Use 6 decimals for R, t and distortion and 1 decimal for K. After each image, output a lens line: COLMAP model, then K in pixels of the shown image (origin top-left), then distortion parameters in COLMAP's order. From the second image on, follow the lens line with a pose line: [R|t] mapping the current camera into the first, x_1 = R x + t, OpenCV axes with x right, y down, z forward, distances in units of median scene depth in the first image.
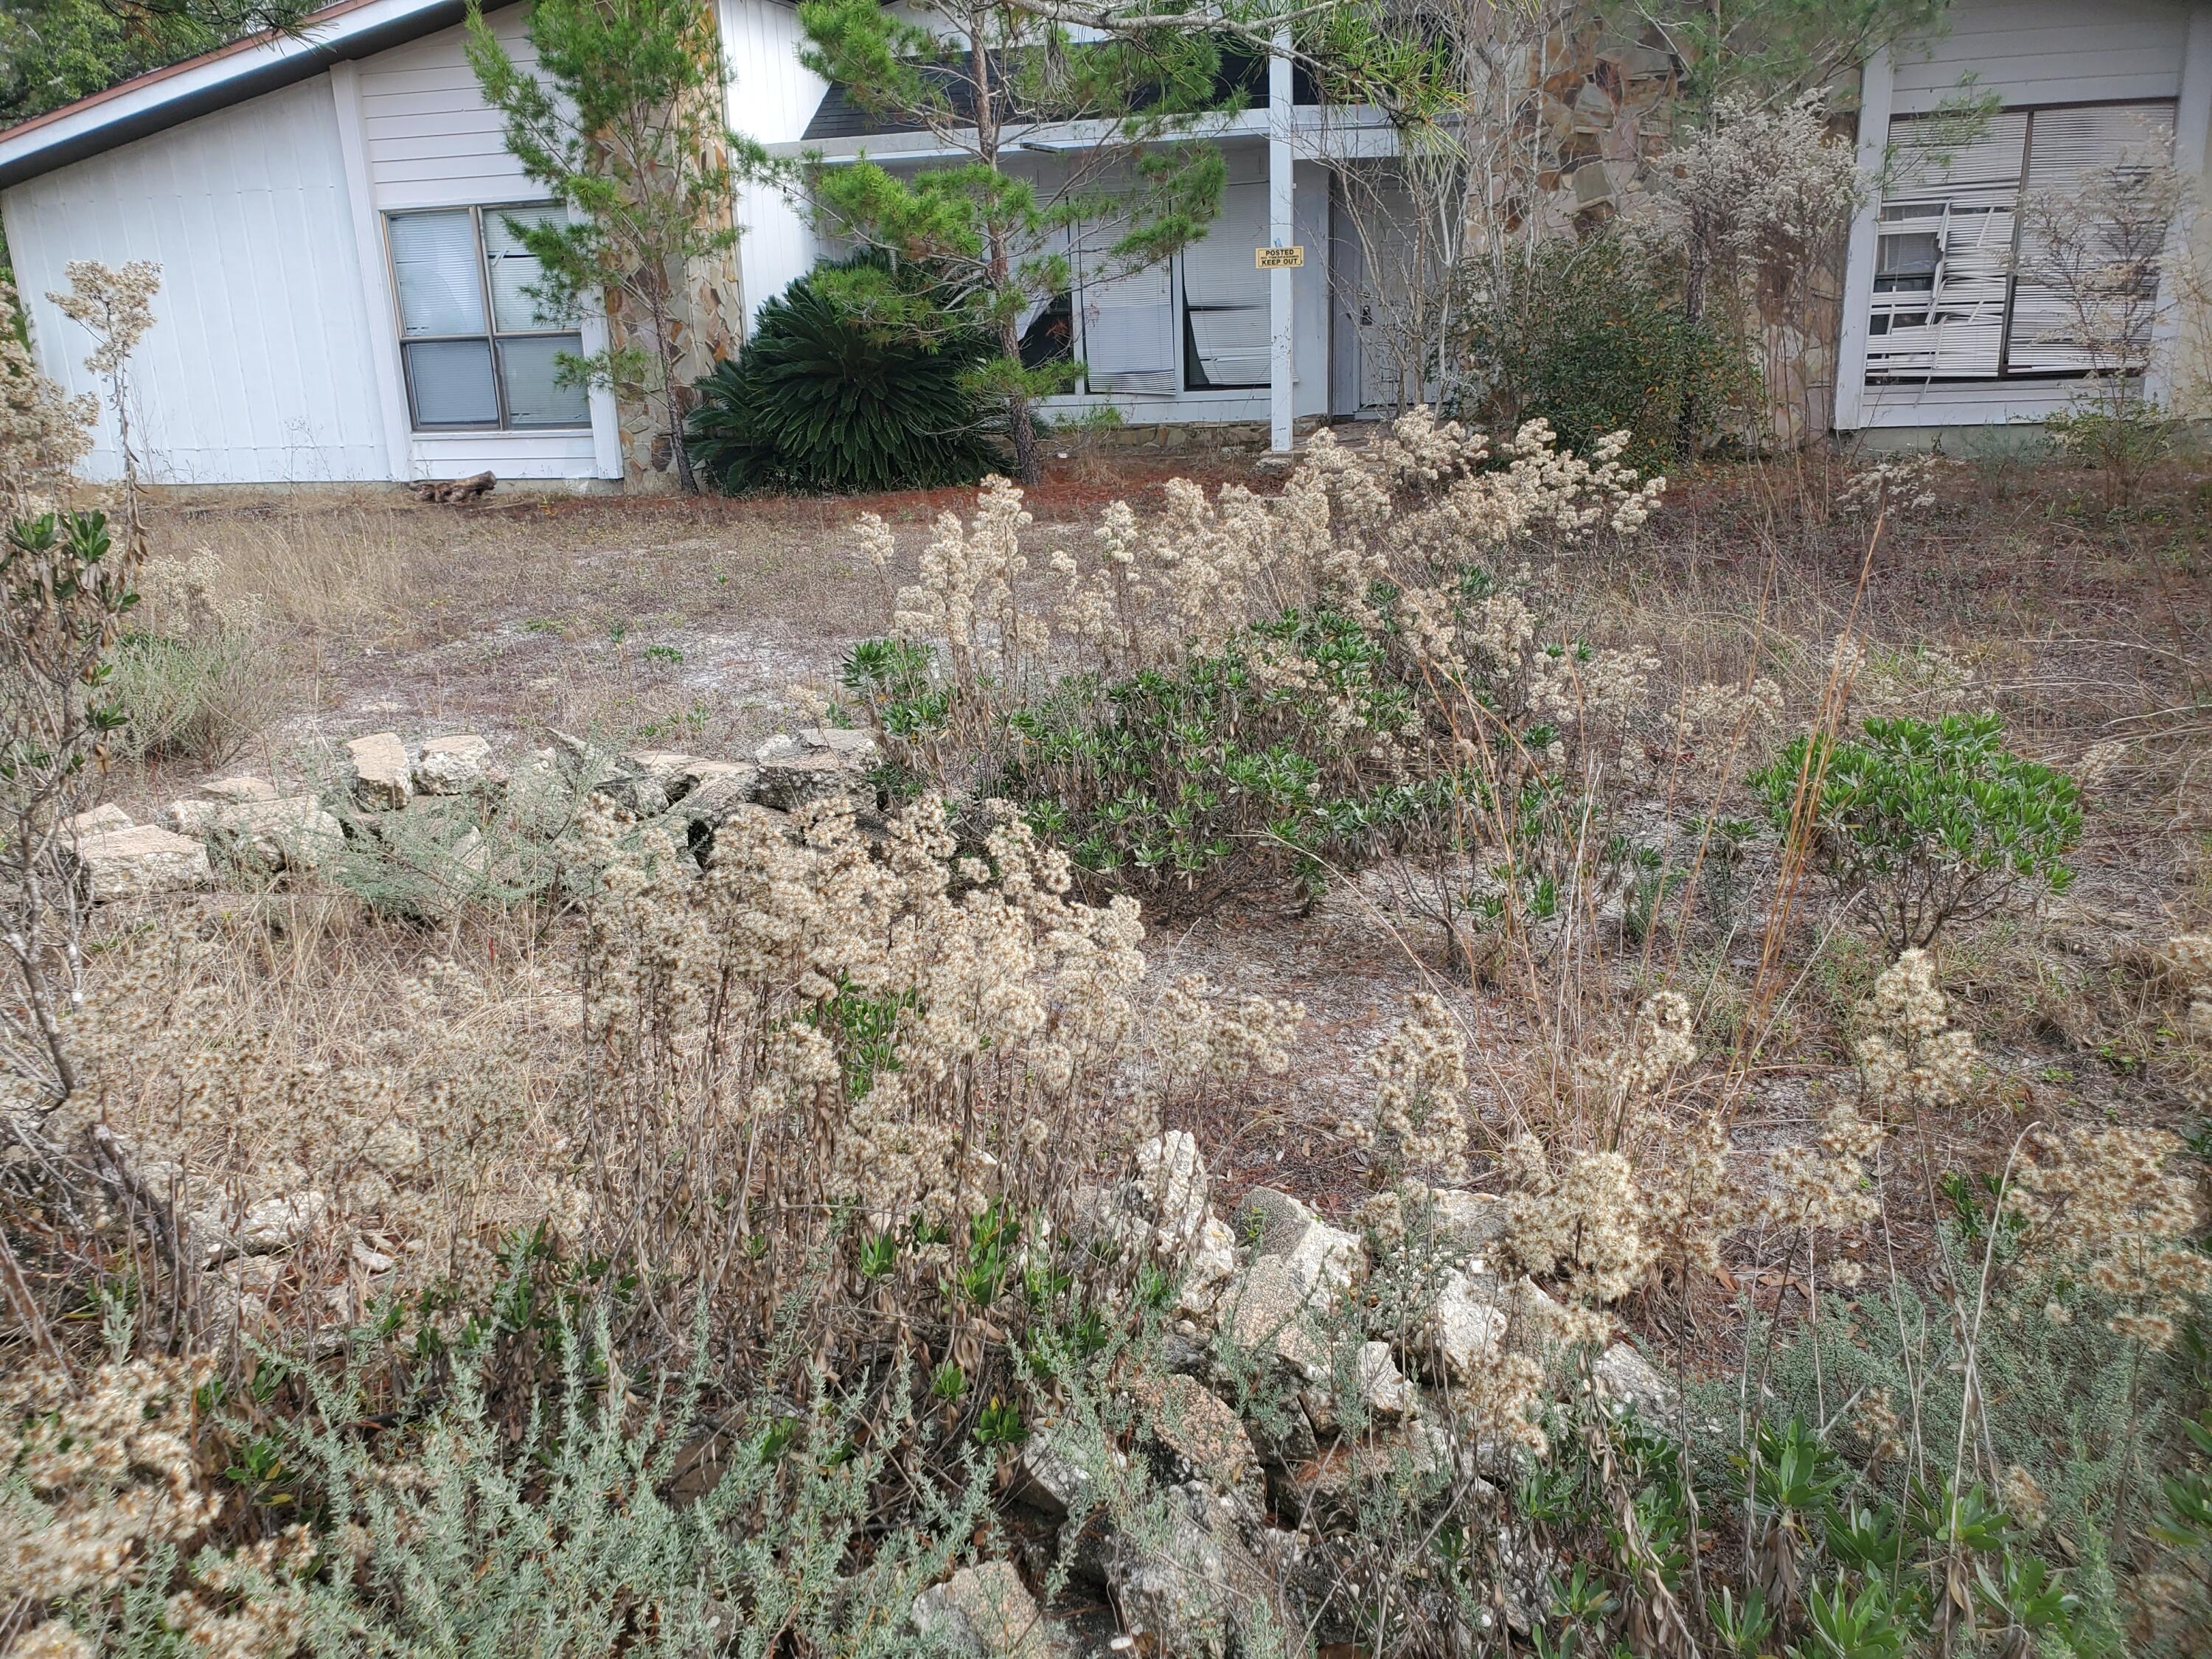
lens RADIAL K [[1681.8, 0, 1109.3], [0, 1681.8, 825.9], [0, 0, 1]] dist [0.017731, -0.016036]
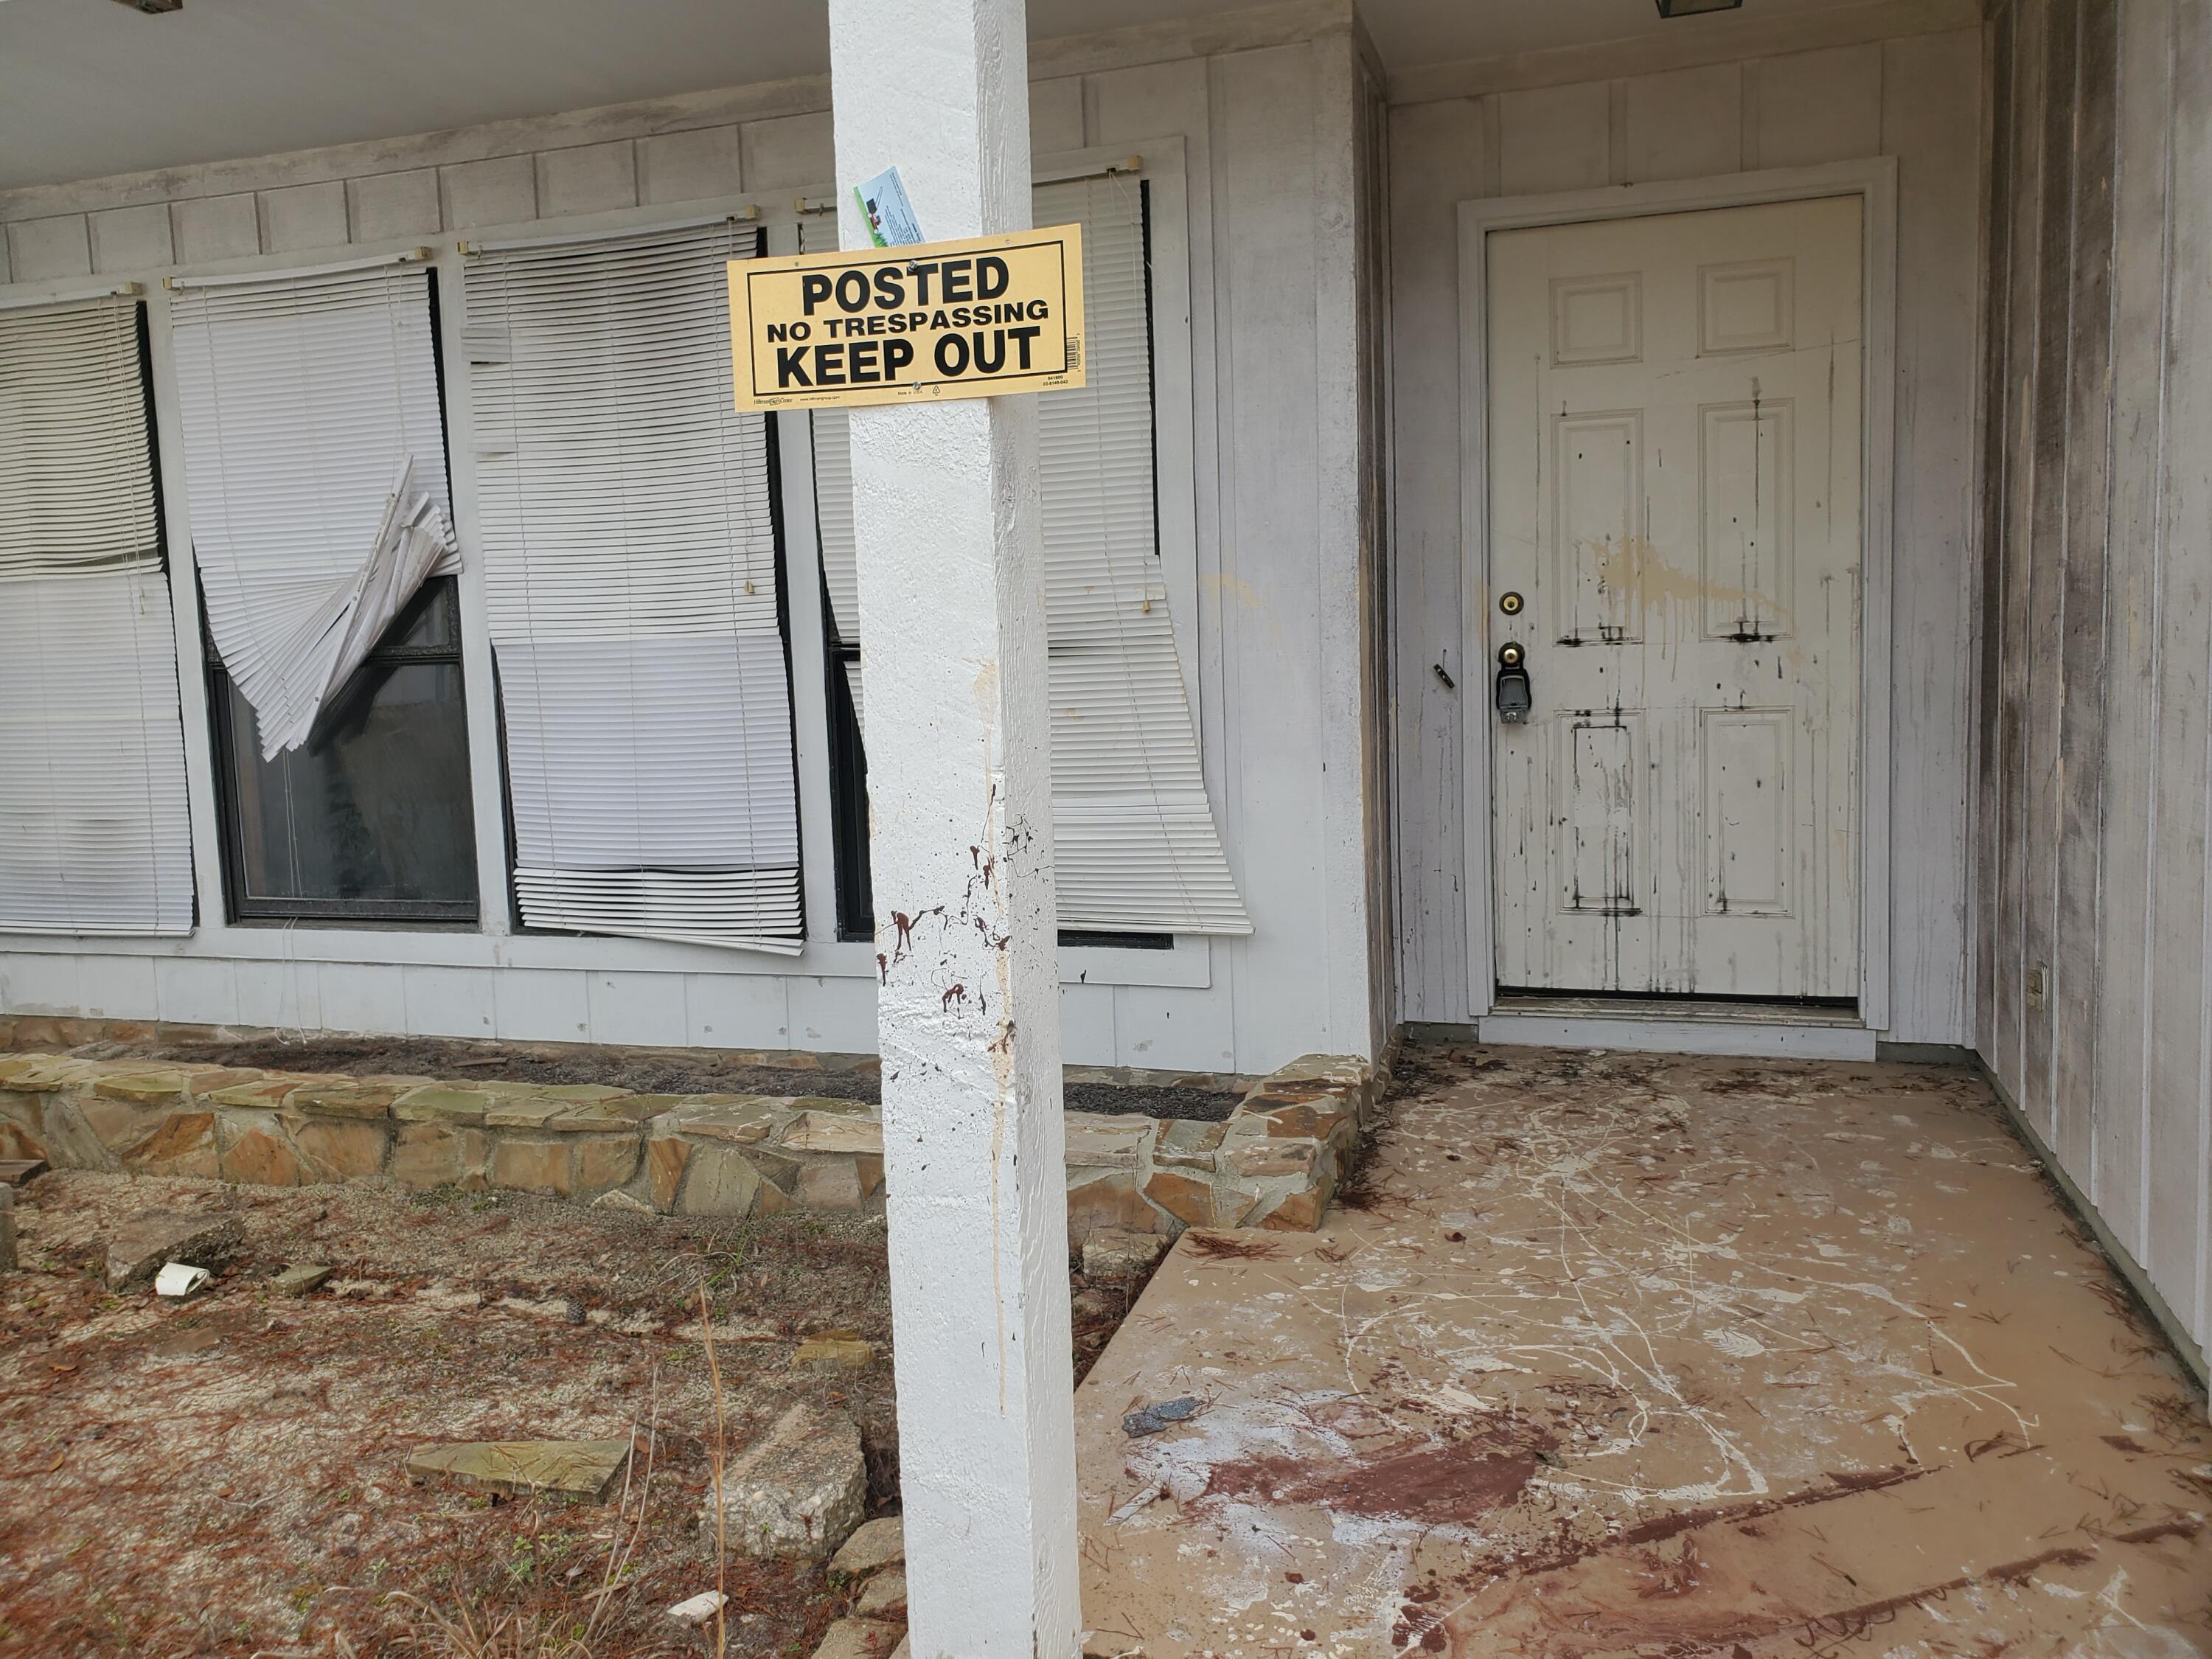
lens RADIAL K [[1681.8, 0, 1104.1], [0, 1681.8, 822.0], [0, 0, 1]] dist [0.017731, -0.016036]
pose [[0.999254, -0.001160, -0.038610, 0.095095], [-0.005196, 0.986429, -0.164106, -0.223858], [0.038276, 0.164185, 0.985687, 0.703091]]
